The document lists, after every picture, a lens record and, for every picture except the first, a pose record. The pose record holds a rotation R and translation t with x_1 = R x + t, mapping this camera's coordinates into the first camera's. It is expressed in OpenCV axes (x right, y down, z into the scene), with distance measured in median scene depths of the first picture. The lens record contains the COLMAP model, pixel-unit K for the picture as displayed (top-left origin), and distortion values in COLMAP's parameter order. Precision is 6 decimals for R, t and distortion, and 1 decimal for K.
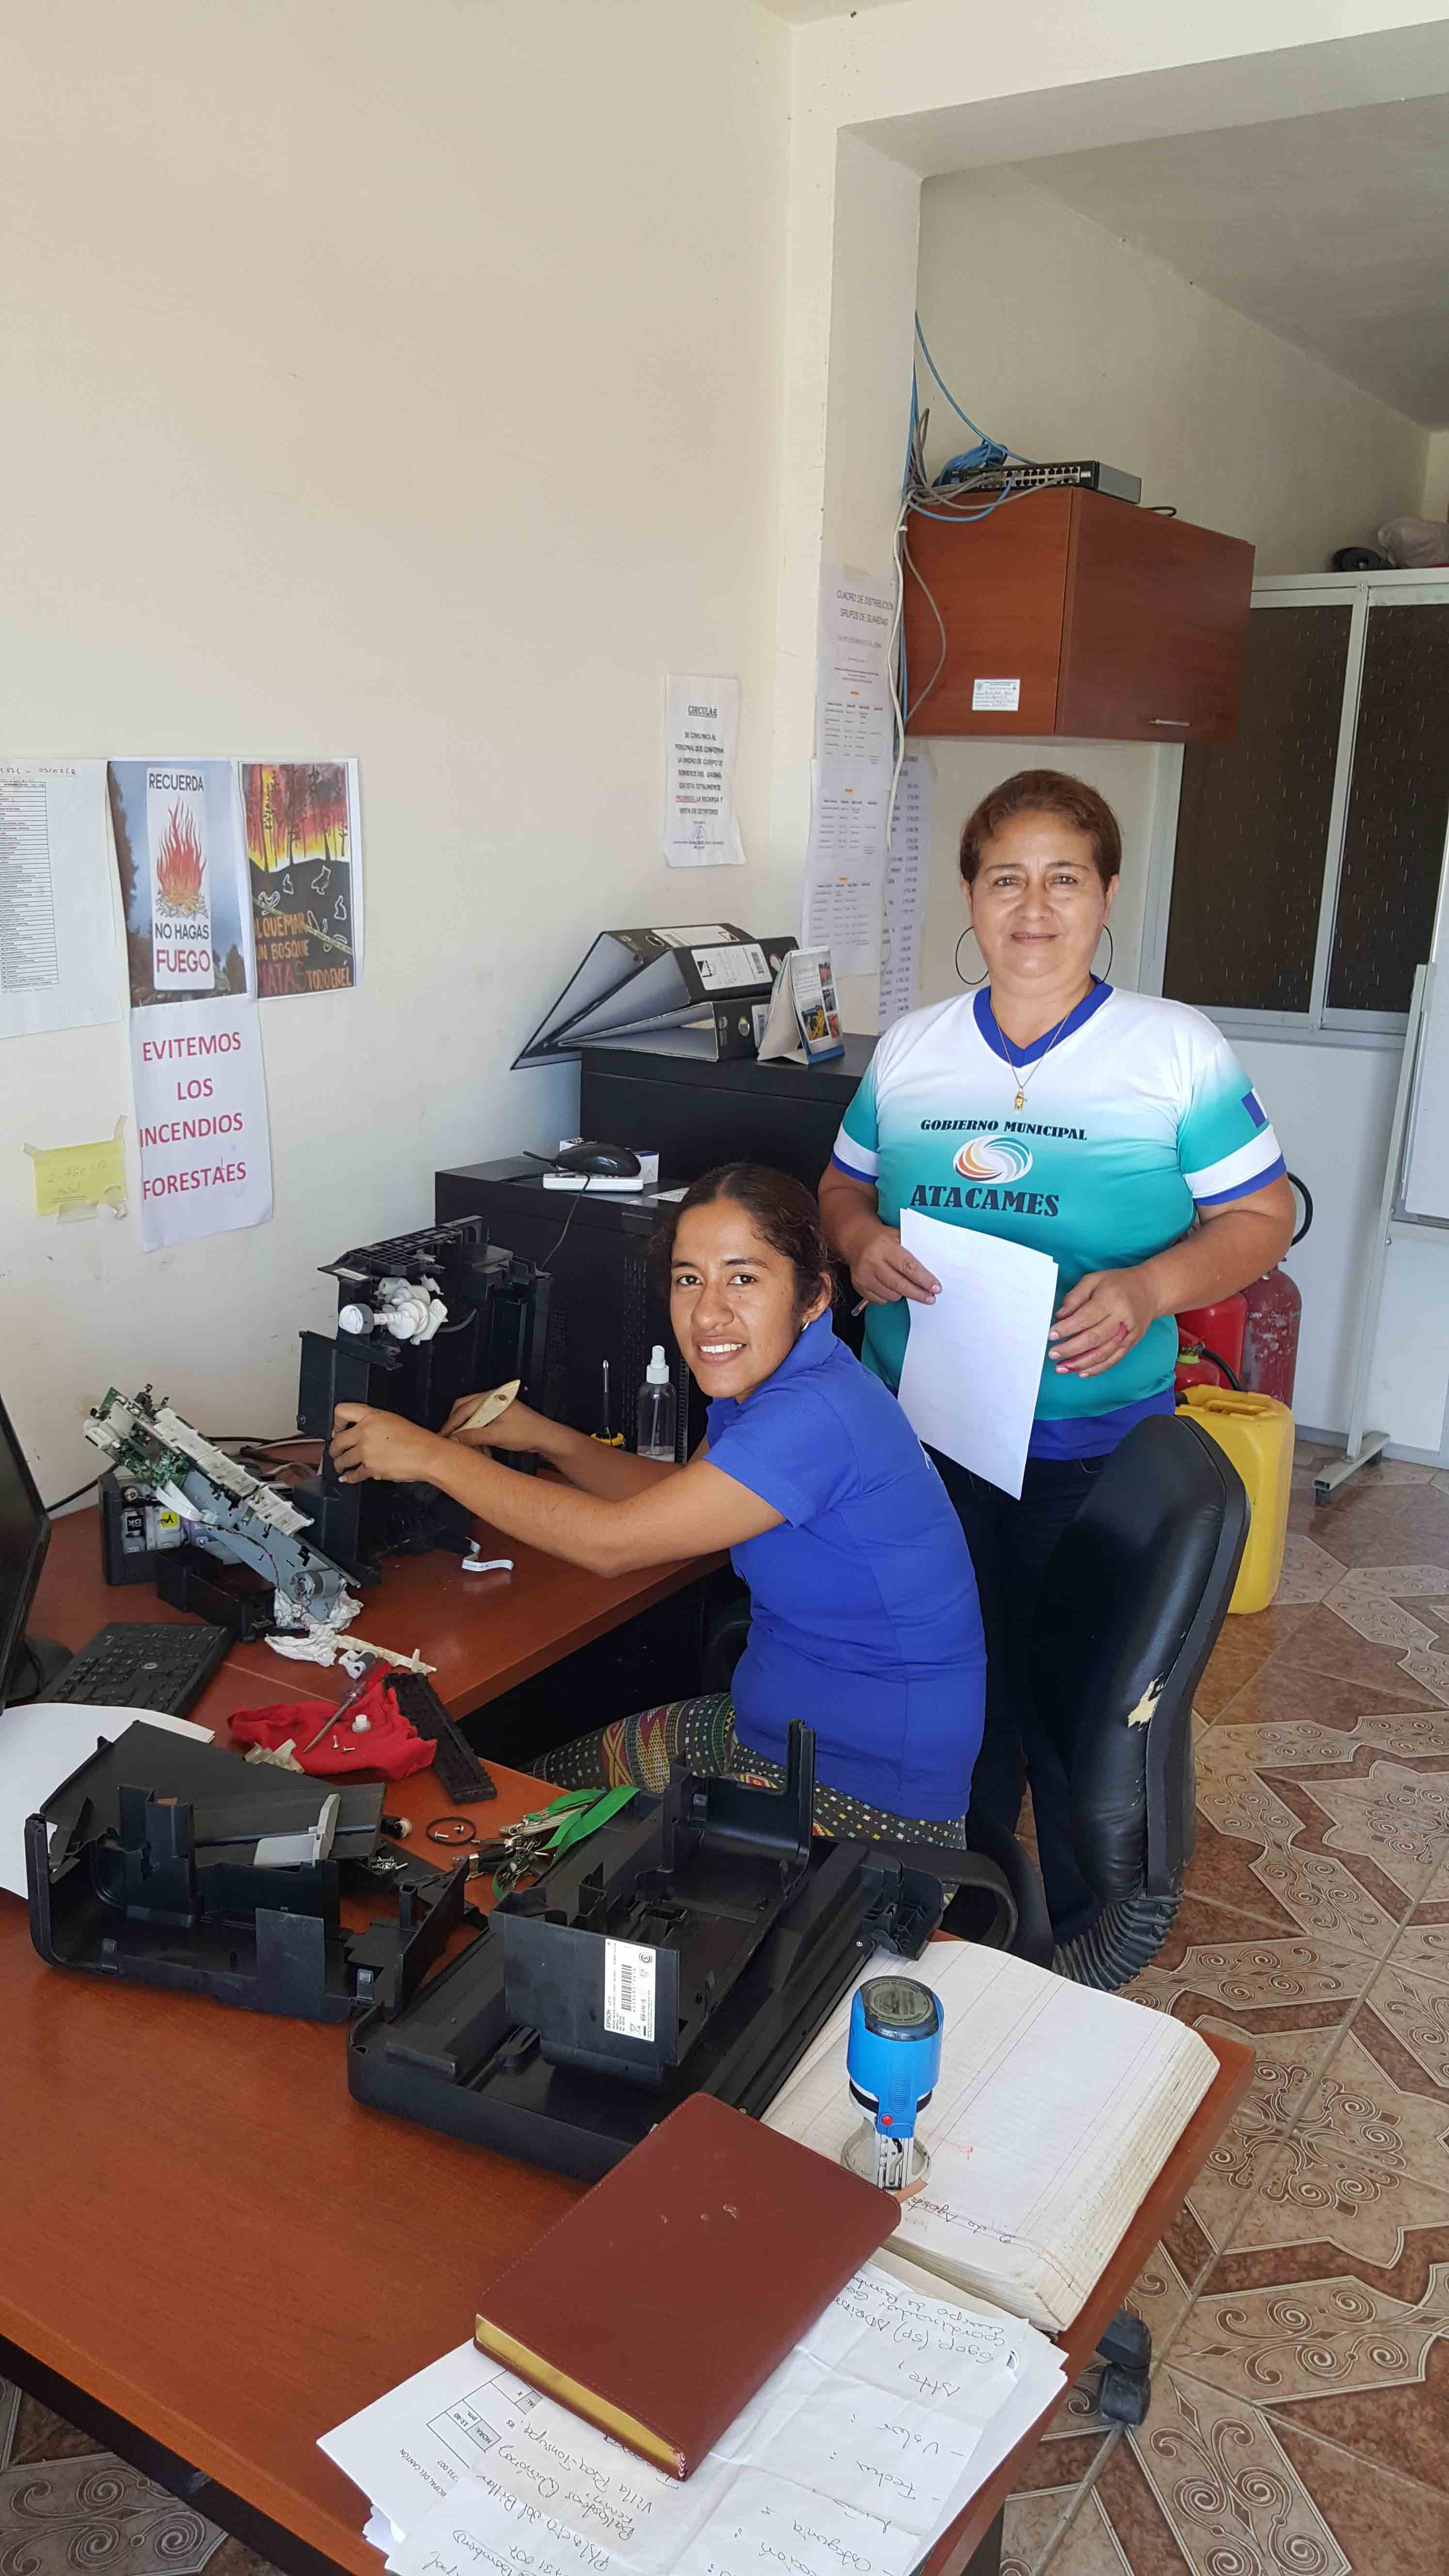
lens RADIAL K [[2012.0, 0, 671.9], [0, 2012.0, 1340.3], [0, 0, 1]] dist [0.150240, -0.213726]
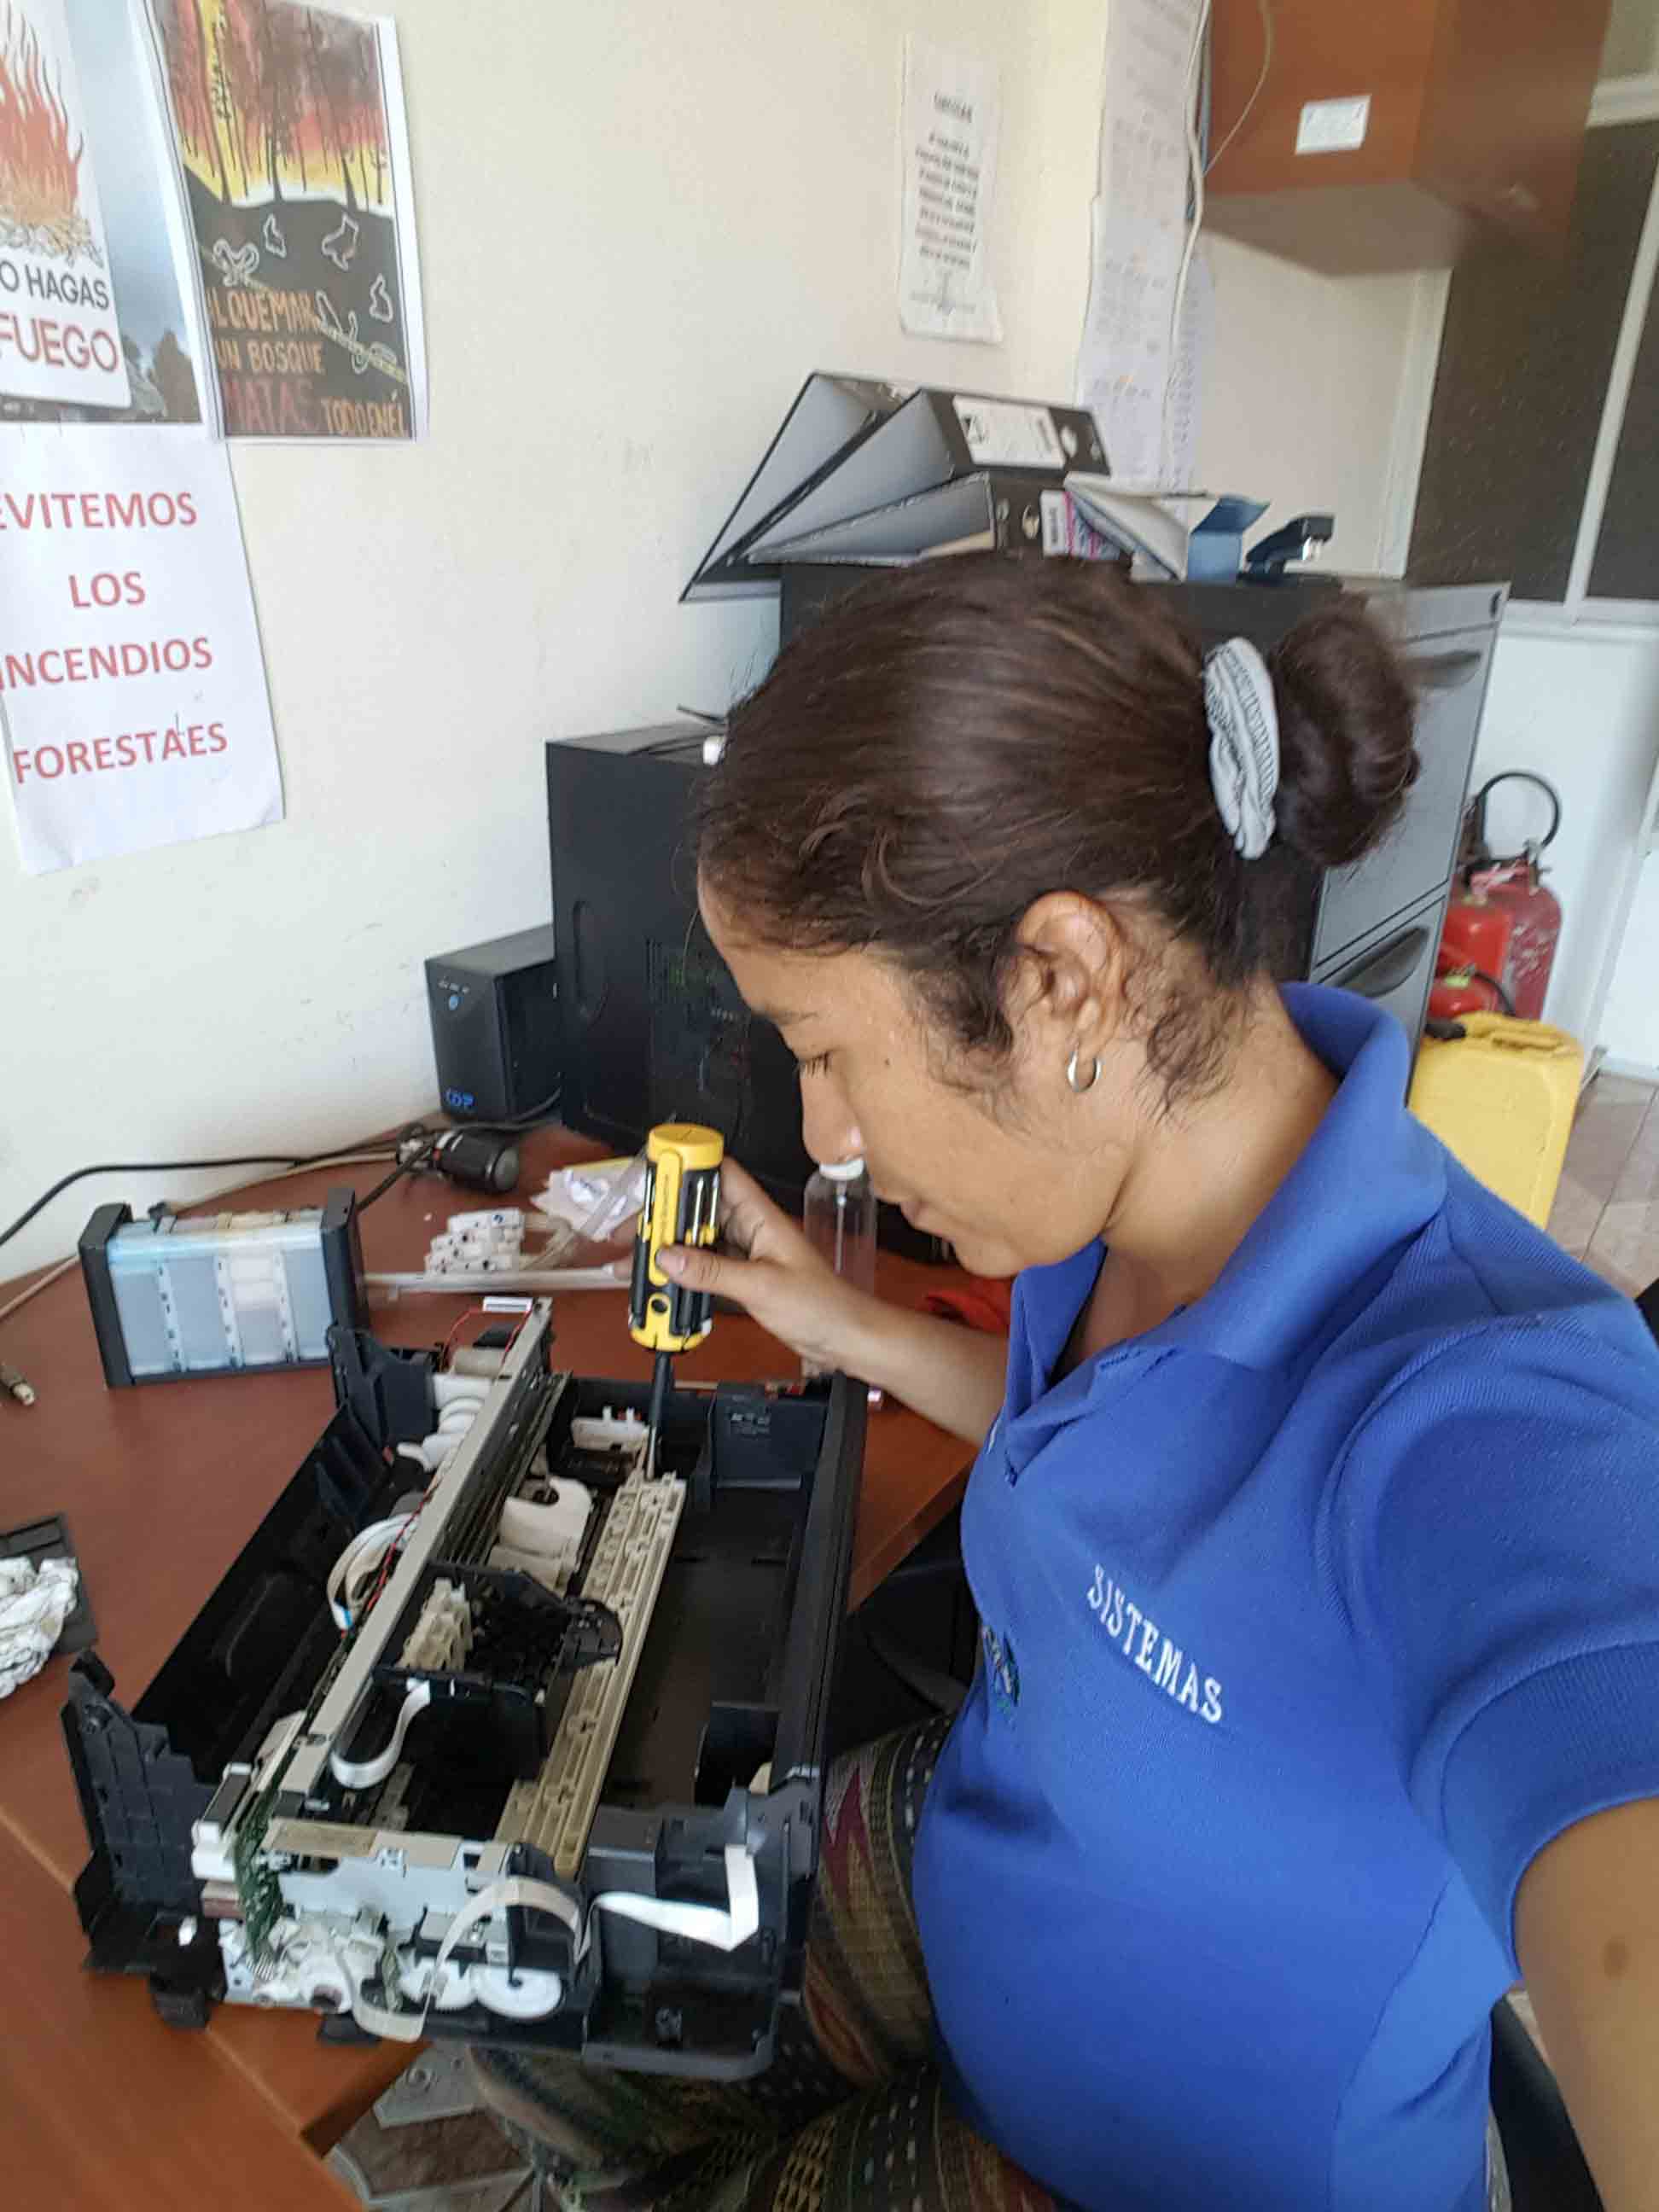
lens RADIAL K [[1543.3, 0, 887.4], [0, 1543.3, 1100.7], [0, 0, 1]] dist [0.005716, 0.005233]
pose [[0.999823, 0.007015, 0.017484, -0.023166], [-0.009113, 0.992375, 0.122915, -0.041300], [-0.016489, -0.123053, 0.992263, 0.626010]]
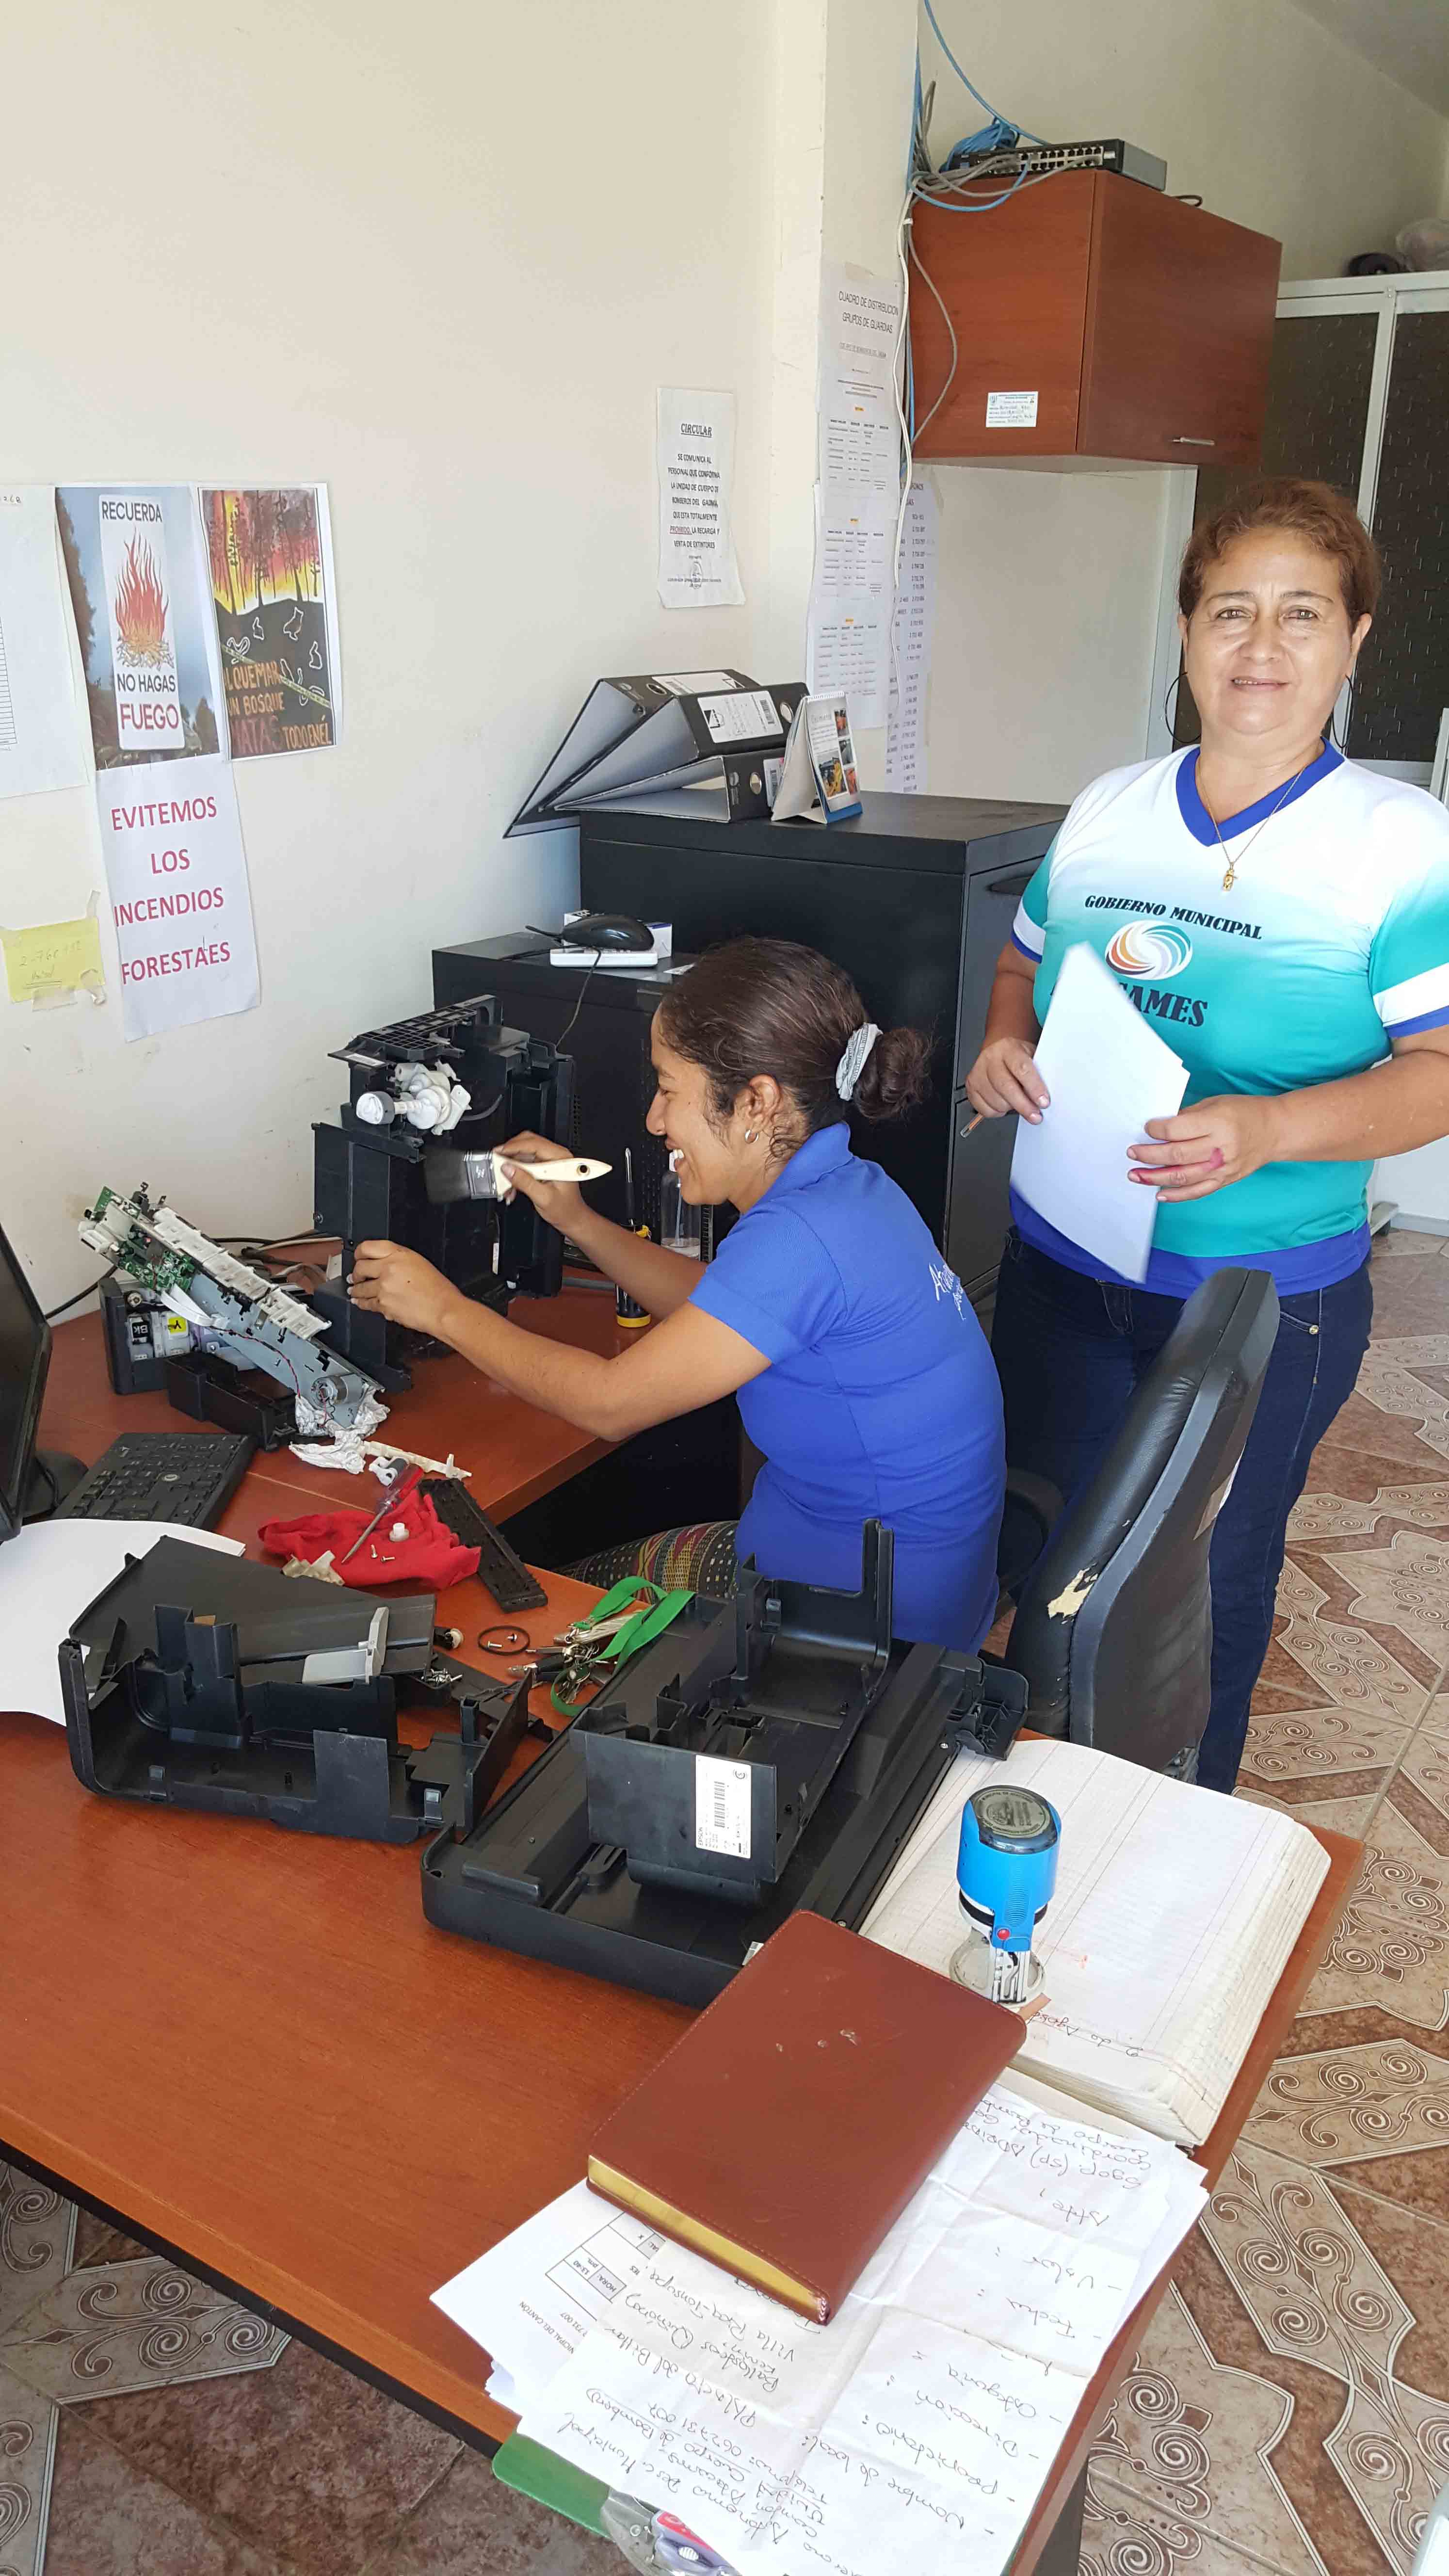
lens RADIAL K [[1992.0, 0, 695.1], [0, 1992.0, 1374.2], [0, 0, 1]] dist [0.240579, -0.466490]
pose [[0.999411, -0.027349, 0.020706, -0.024510], [0.024688, 0.992542, 0.119378, 0.003939], [-0.023816, -0.118797, 0.992633, 0.050373]]
